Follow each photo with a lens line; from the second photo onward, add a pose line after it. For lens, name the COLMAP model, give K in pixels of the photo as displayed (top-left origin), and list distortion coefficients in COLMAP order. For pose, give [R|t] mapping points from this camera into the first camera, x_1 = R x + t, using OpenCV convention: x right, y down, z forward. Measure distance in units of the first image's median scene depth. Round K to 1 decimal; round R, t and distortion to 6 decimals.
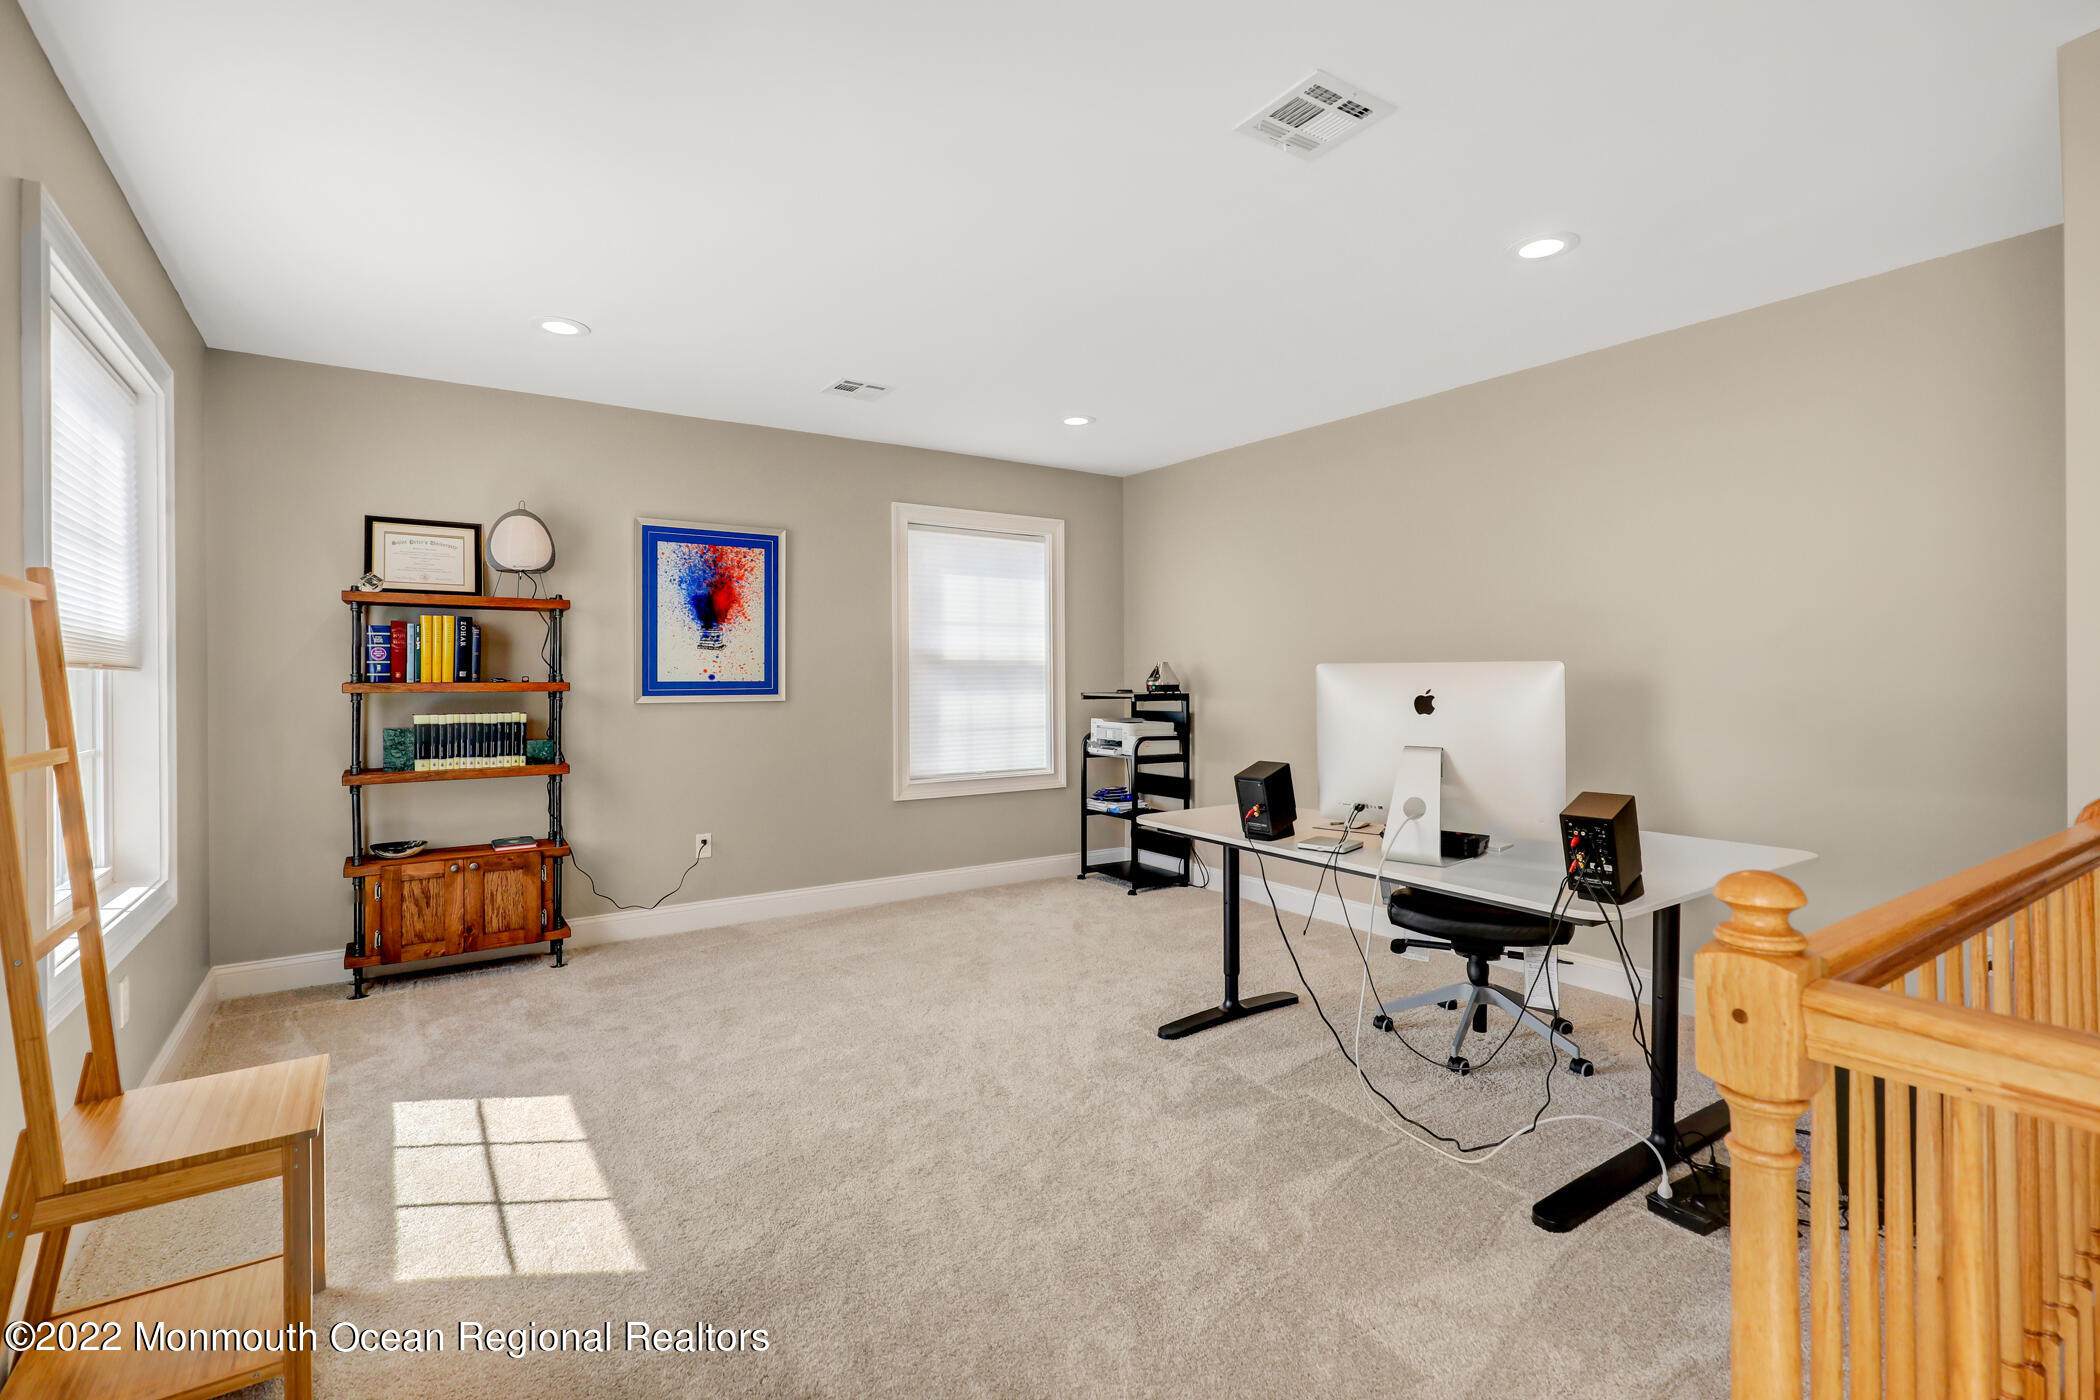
lens RADIAL K [[949.4, 0, 1058.0], [0, 949.4, 710.3], [0, 0, 1]] dist [-0.003767, -0.000098]
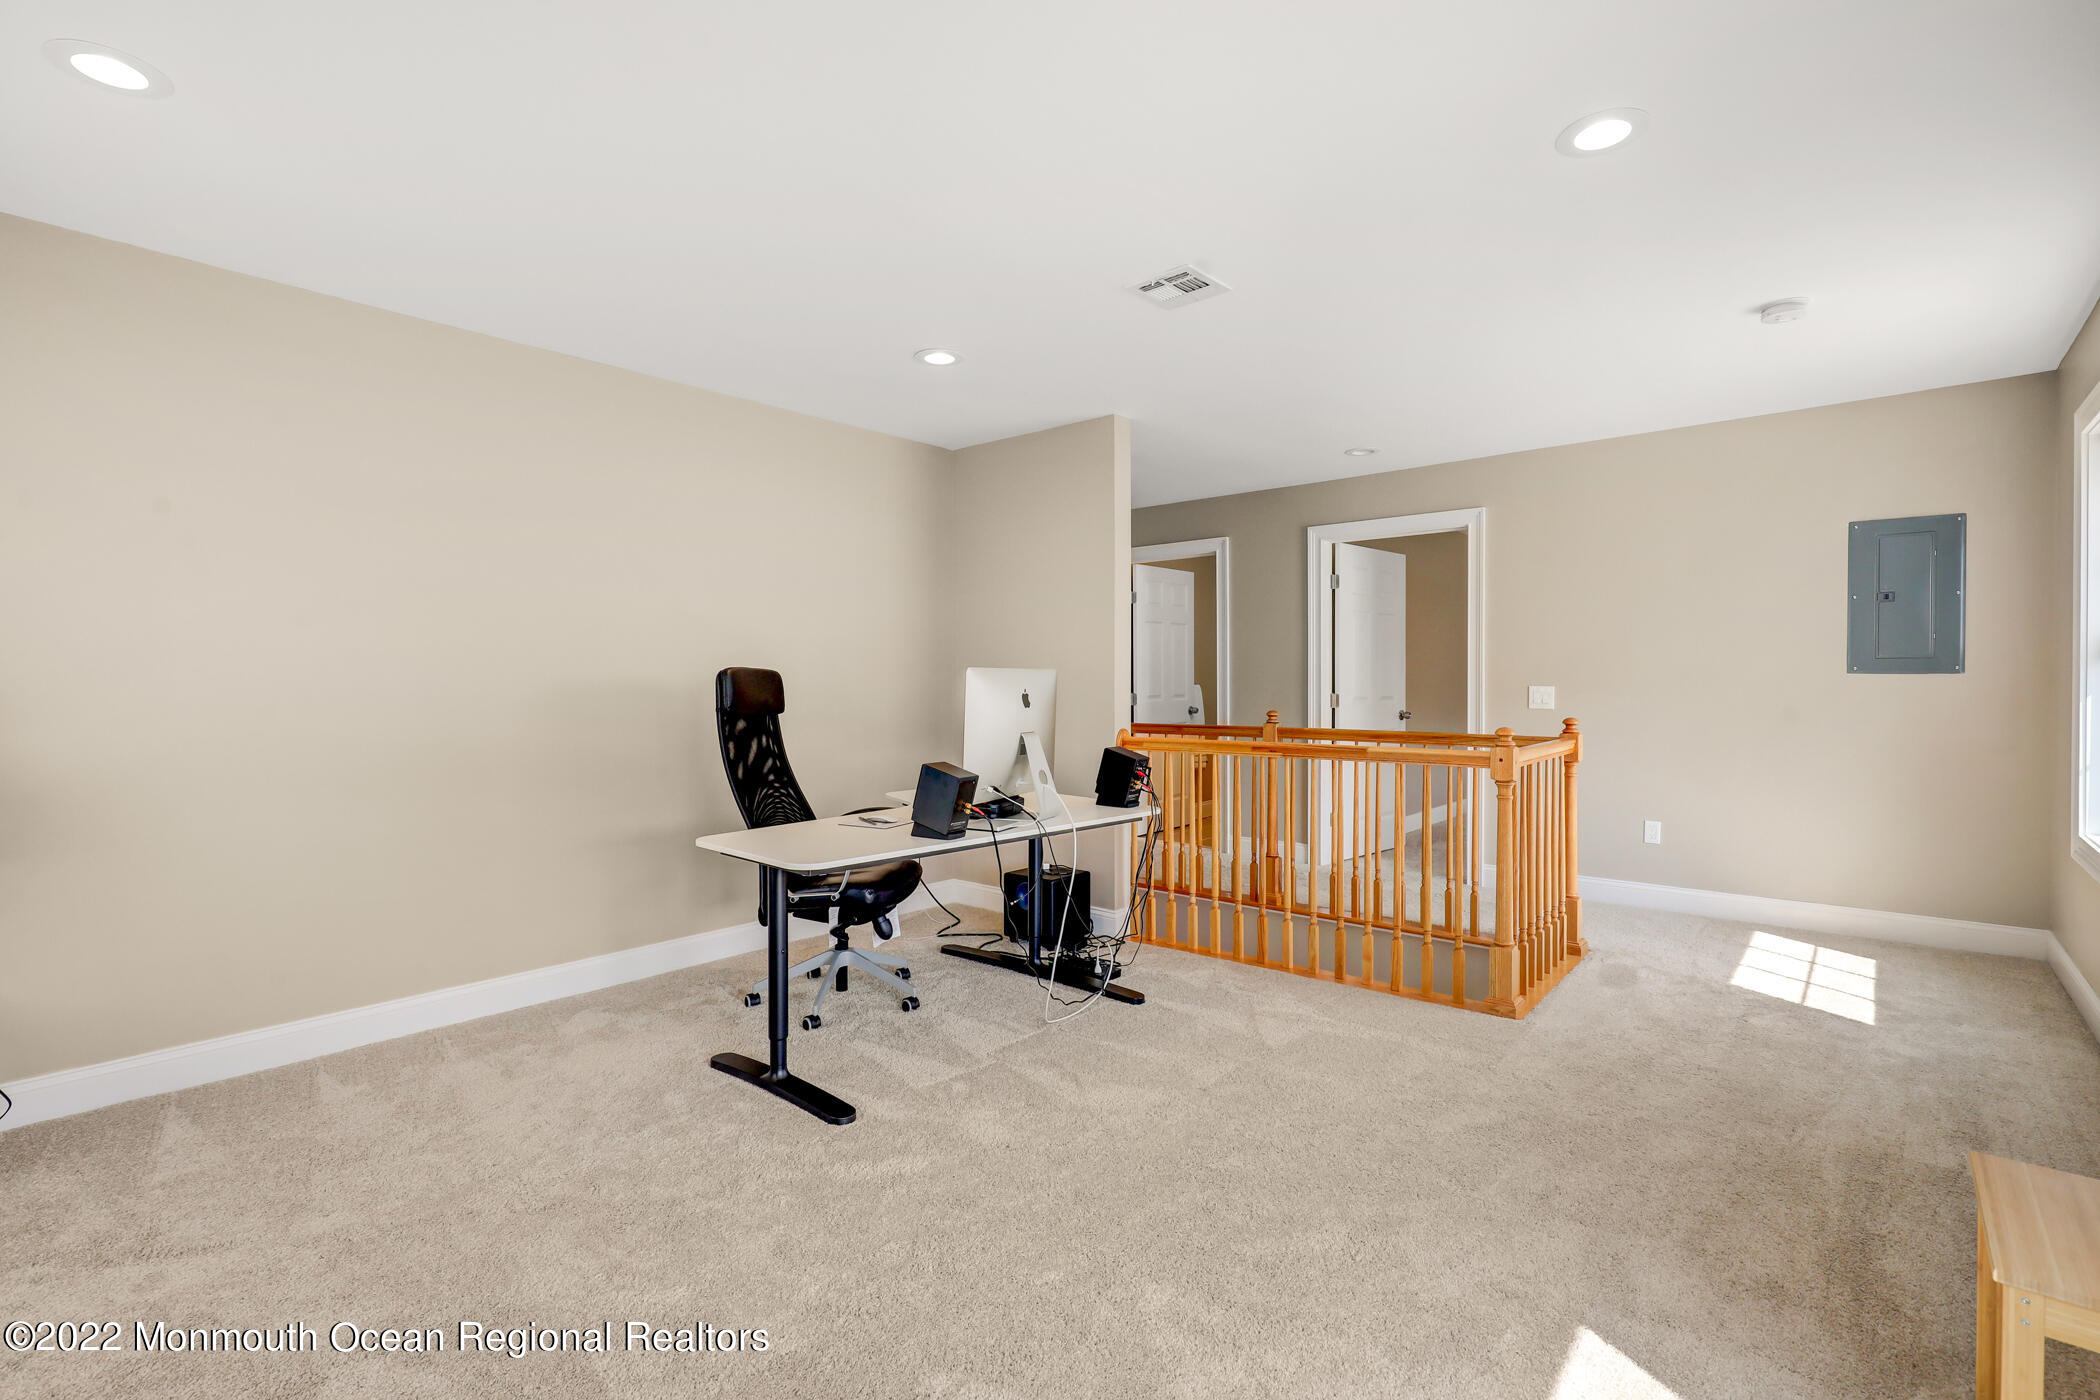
lens RADIAL K [[949.4, 0, 1058.0], [0, 949.4, 710.3], [0, 0, 1]] dist [-0.003767, -0.000098]
pose [[-0.251246, -0.014601, 0.967813, -0.825229], [0.032394, 0.999199, 0.023484, -0.020115], [-0.967381, 0.037252, -0.250572, 1.183379]]
